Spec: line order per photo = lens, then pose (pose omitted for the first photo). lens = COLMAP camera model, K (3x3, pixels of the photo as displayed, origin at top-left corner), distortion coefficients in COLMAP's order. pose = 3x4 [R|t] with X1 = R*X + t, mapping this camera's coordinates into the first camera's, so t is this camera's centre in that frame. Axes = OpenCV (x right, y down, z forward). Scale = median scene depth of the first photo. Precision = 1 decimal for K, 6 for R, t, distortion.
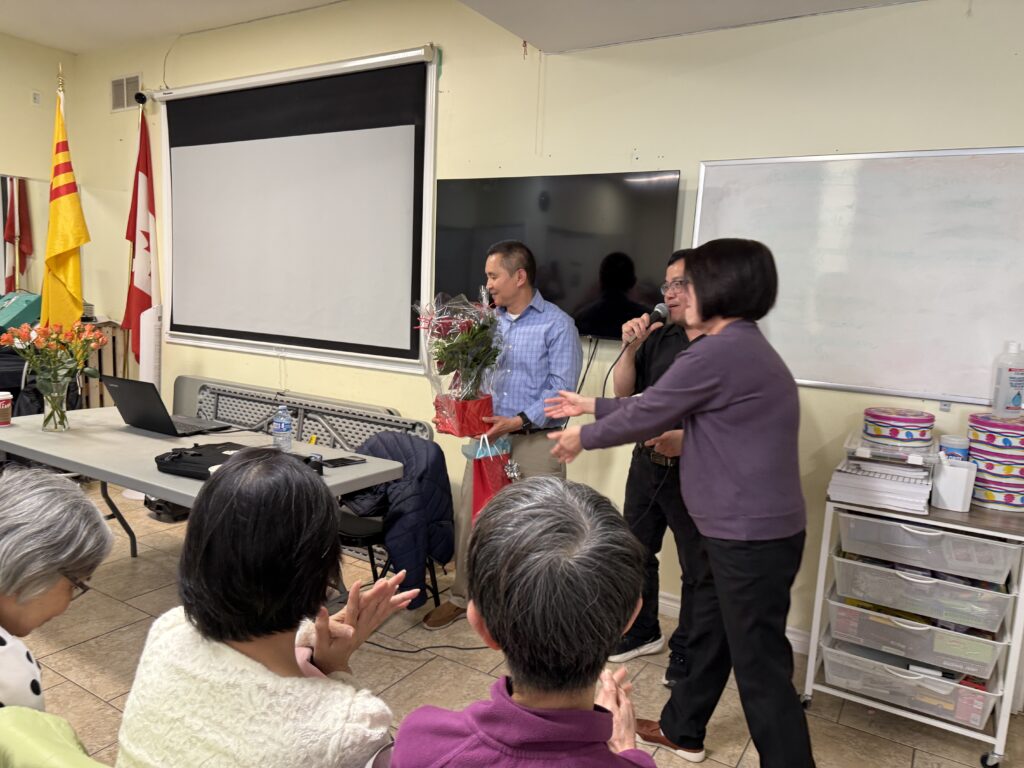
lens RADIAL K [[711.6, 0, 507.0], [0, 711.6, 398.0], [0, 0, 1]] dist [0.002209, -0.002599]
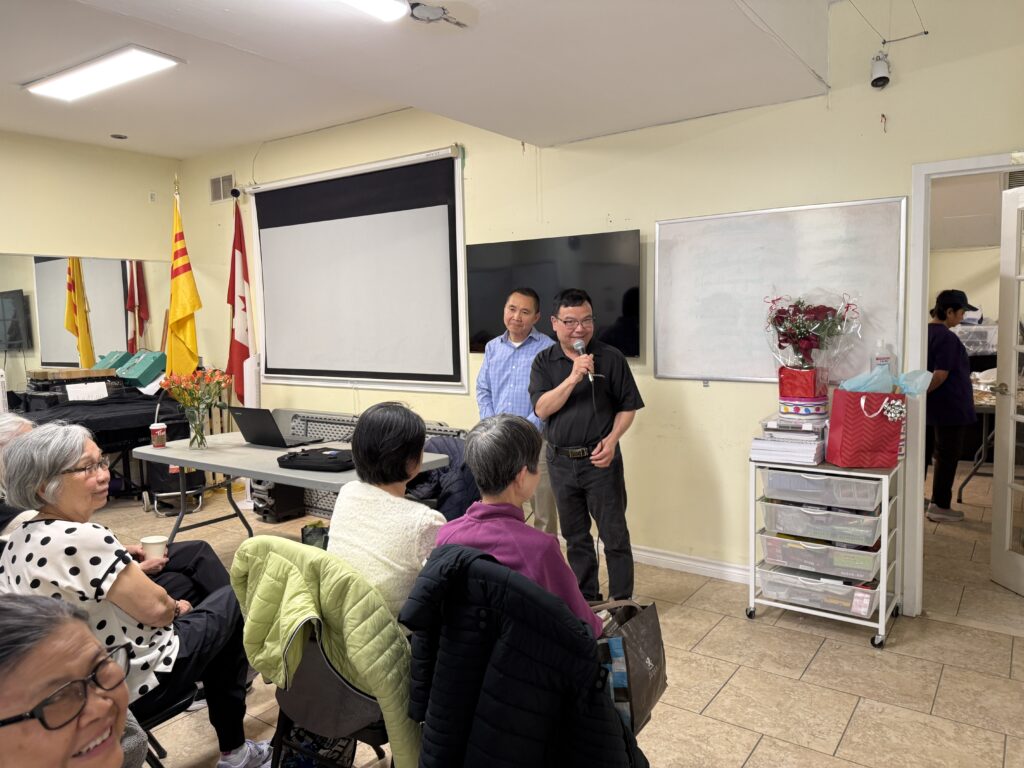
lens RADIAL K [[710.9, 0, 513.7], [0, 710.9, 388.2], [0, 0, 1]] dist [0.070693, -0.094483]
pose [[0.995446, -0.062533, -0.071949, 0.066680], [0.058579, 0.996722, -0.055805, 0.035505], [0.075203, 0.051336, 0.995846, -0.289508]]
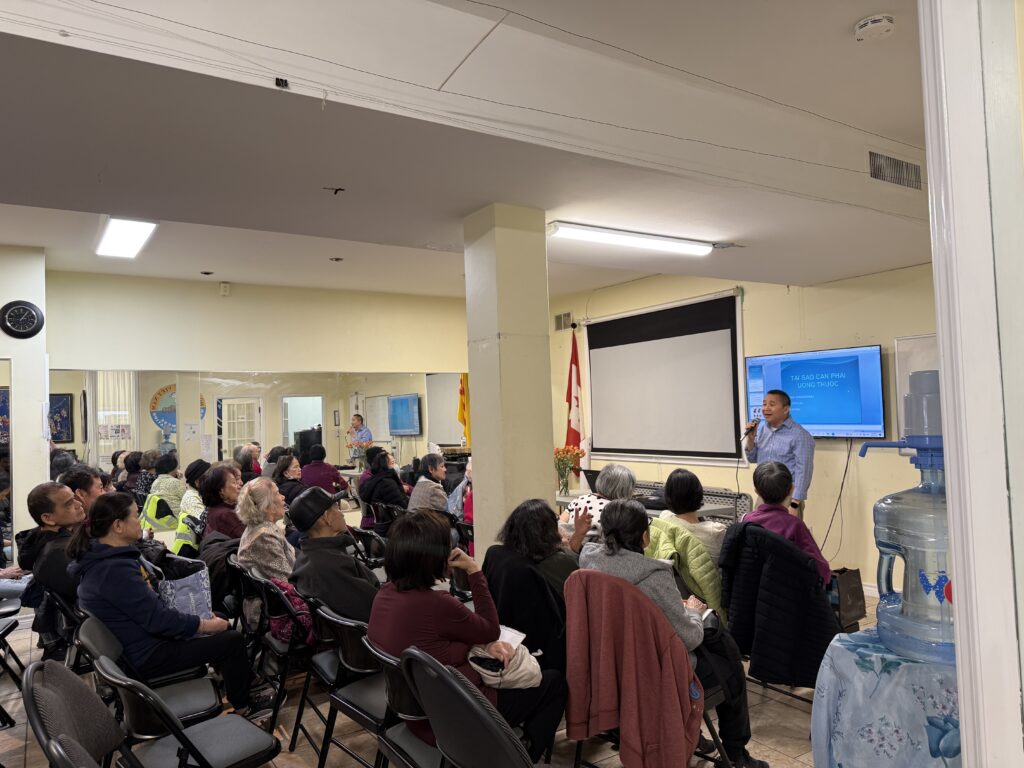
lens RADIAL K [[711.3, 0, 510.0], [0, 711.3, 392.2], [0, 0, 1]] dist [0.078947, -0.112980]
pose [[0.897553, -0.091668, -0.431273, 0.140699], [0.009759, 0.982039, -0.188424, 0.114519], [0.440799, 0.164912, 0.882327, -0.842082]]
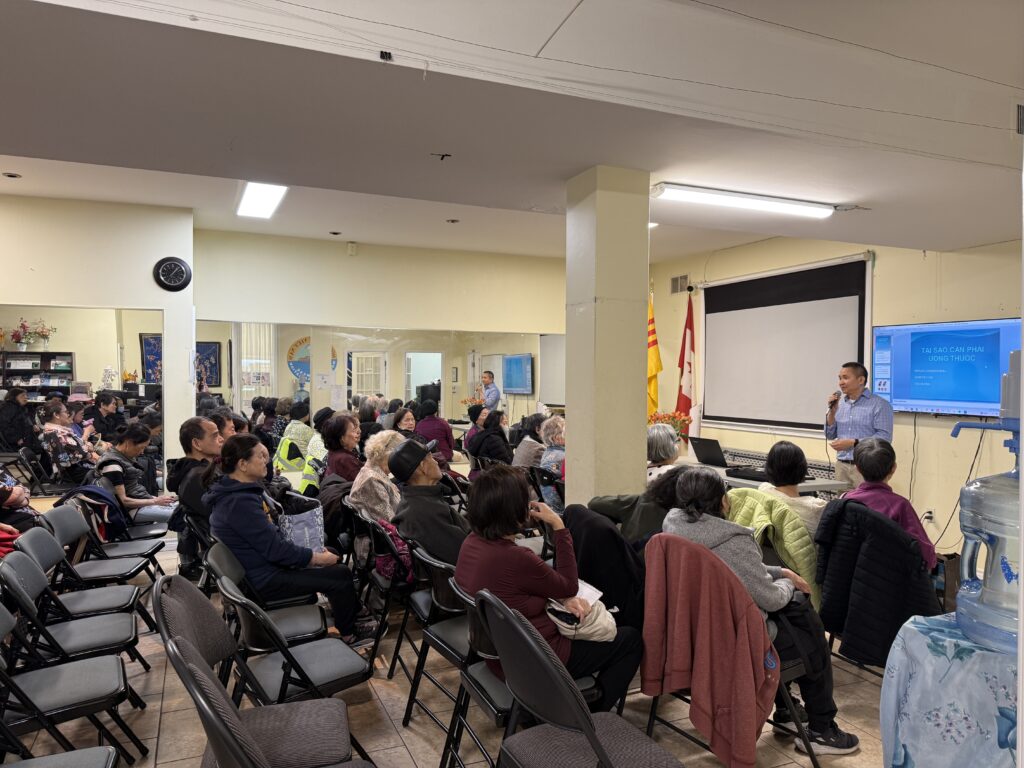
lens RADIAL K [[710.9, 0, 513.7], [0, 710.9, 388.2], [0, 0, 1]] dist [0.070693, -0.094483]
pose [[0.818262, -0.033884, -0.573846, 0.178557], [-0.054222, 0.989261, -0.135730, 0.115500], [0.572283, 0.142178, 0.807637, -0.843394]]
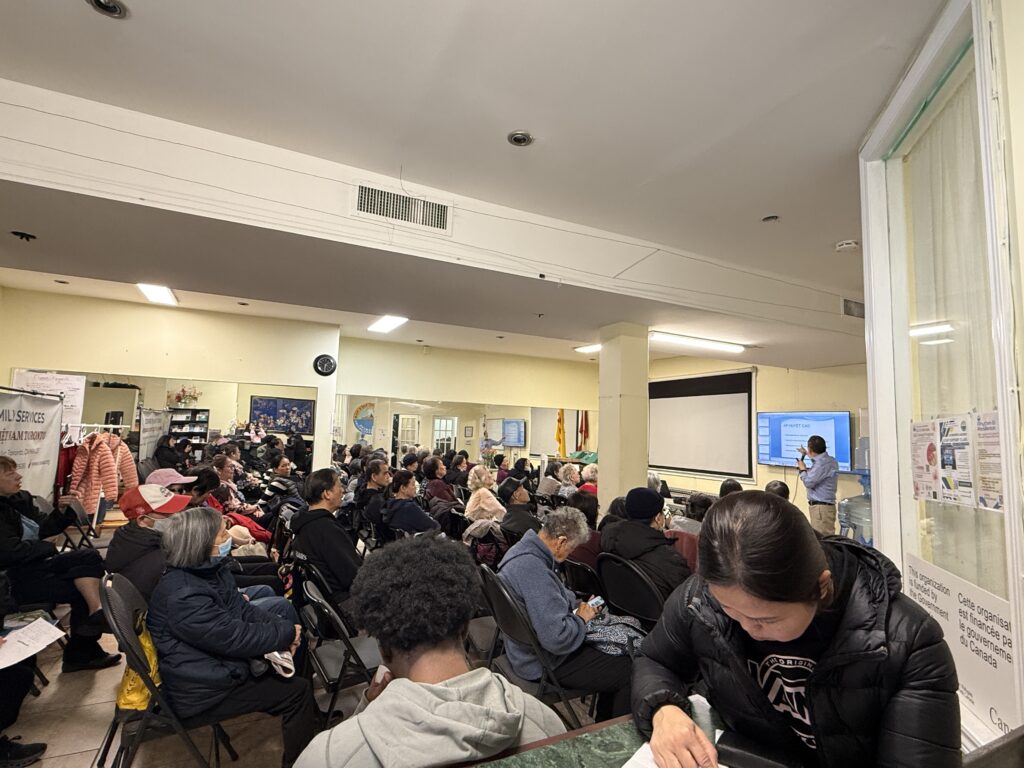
lens RADIAL K [[512.0, 0, 511.7], [0, 512.0, 383.2], [0, 0, 1]] dist [0.002247, 0.000490]
pose [[0.848022, -0.070228, -0.525287, 0.145090], [-0.075544, 0.965040, -0.250979, 0.154252], [0.524549, 0.252518, 0.813070, -1.139873]]
